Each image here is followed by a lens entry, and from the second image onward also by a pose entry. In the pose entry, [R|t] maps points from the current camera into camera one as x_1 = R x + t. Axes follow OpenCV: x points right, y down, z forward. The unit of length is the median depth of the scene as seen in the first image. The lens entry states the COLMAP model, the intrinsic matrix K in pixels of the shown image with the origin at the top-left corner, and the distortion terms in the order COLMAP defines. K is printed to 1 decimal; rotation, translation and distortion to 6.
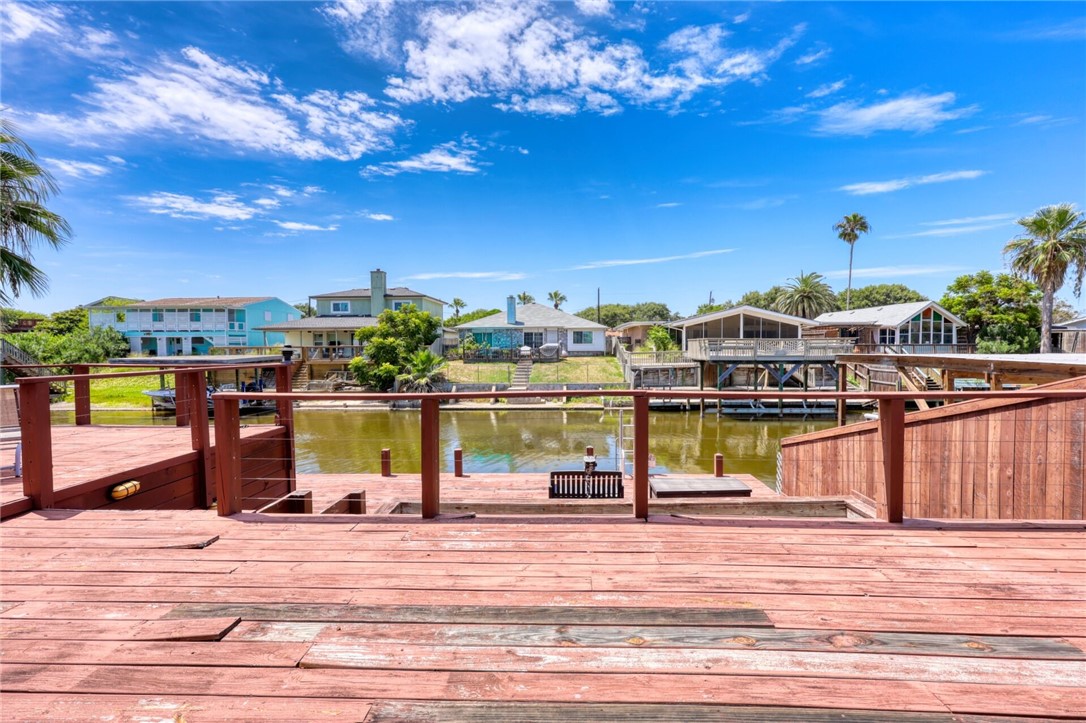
lens RADIAL K [[441.4, 0, 546.8], [0, 441.4, 359.5], [0, 0, 1]] dist [0.001425, 0.000713]
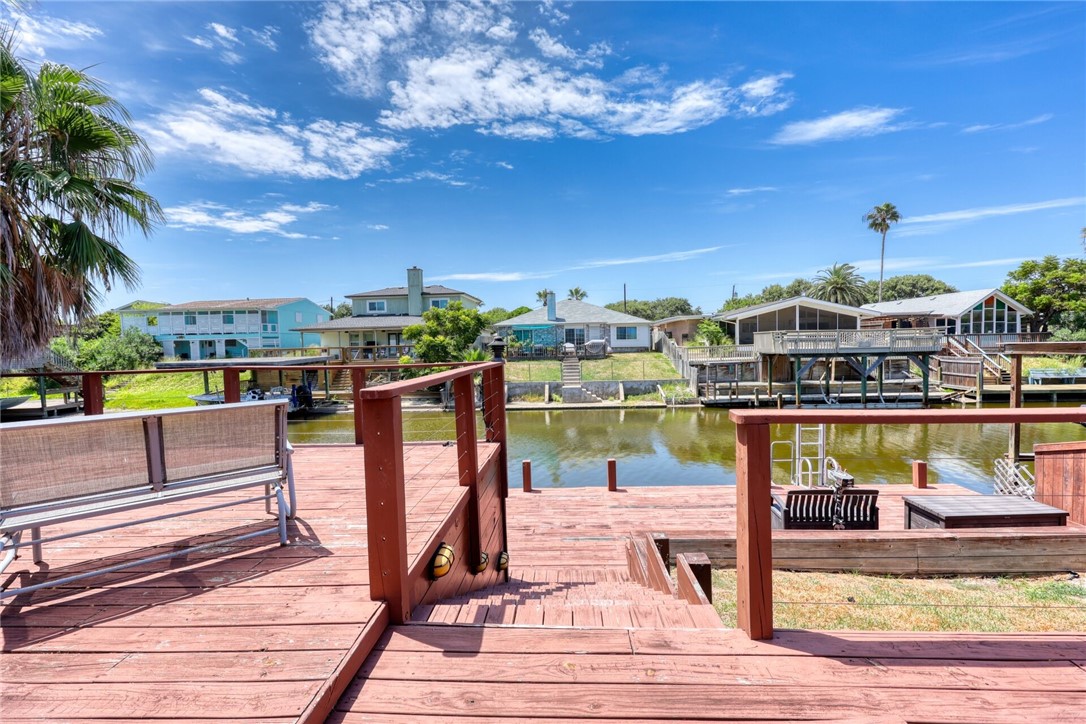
lens RADIAL K [[435.9, 0, 548.8], [0, 435.9, 344.0], [0, 0, 1]] dist [0.001647, 0.000234]
pose [[0.999838, -0.016984, -0.005993, -0.091124], [0.016787, 0.999361, -0.031542, 0.001821], [0.006525, 0.031436, 0.999484, 0.044270]]
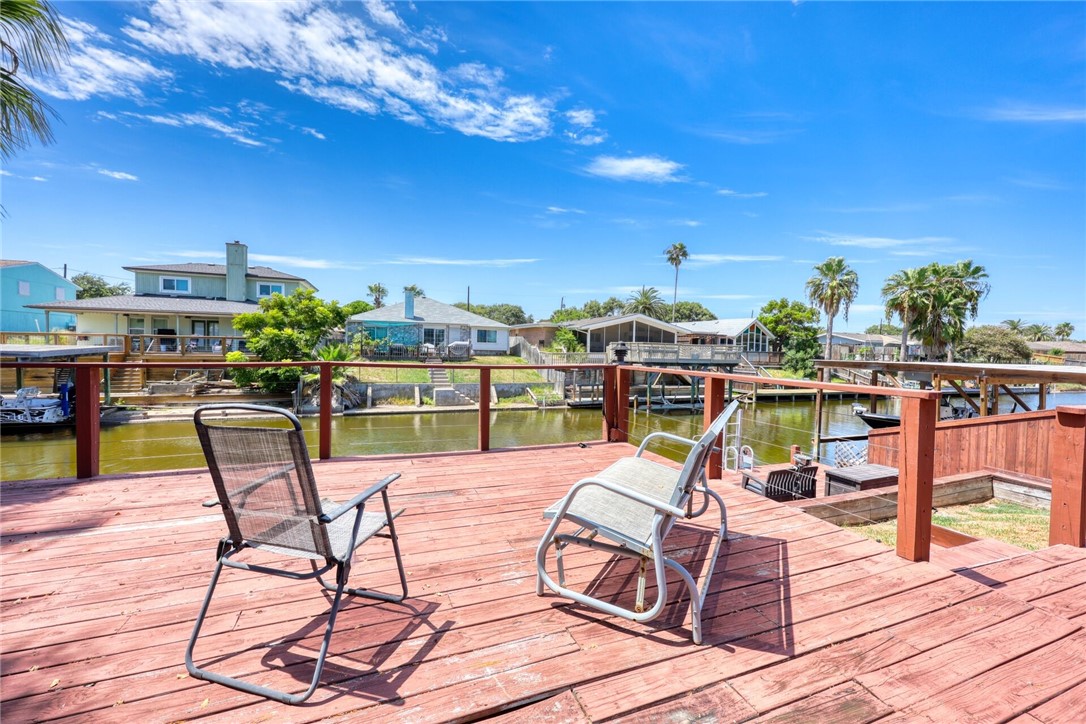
lens RADIAL K [[435.3, 0, 547.7], [0, 435.3, 364.1], [0, 0, 1]] dist [0.000504, 0.000073]
pose [[0.917517, 0.011235, 0.397538, -0.193942], [-0.016743, 0.999806, 0.010387, -0.000261], [-0.397344, -0.016186, 0.917527, 0.060624]]
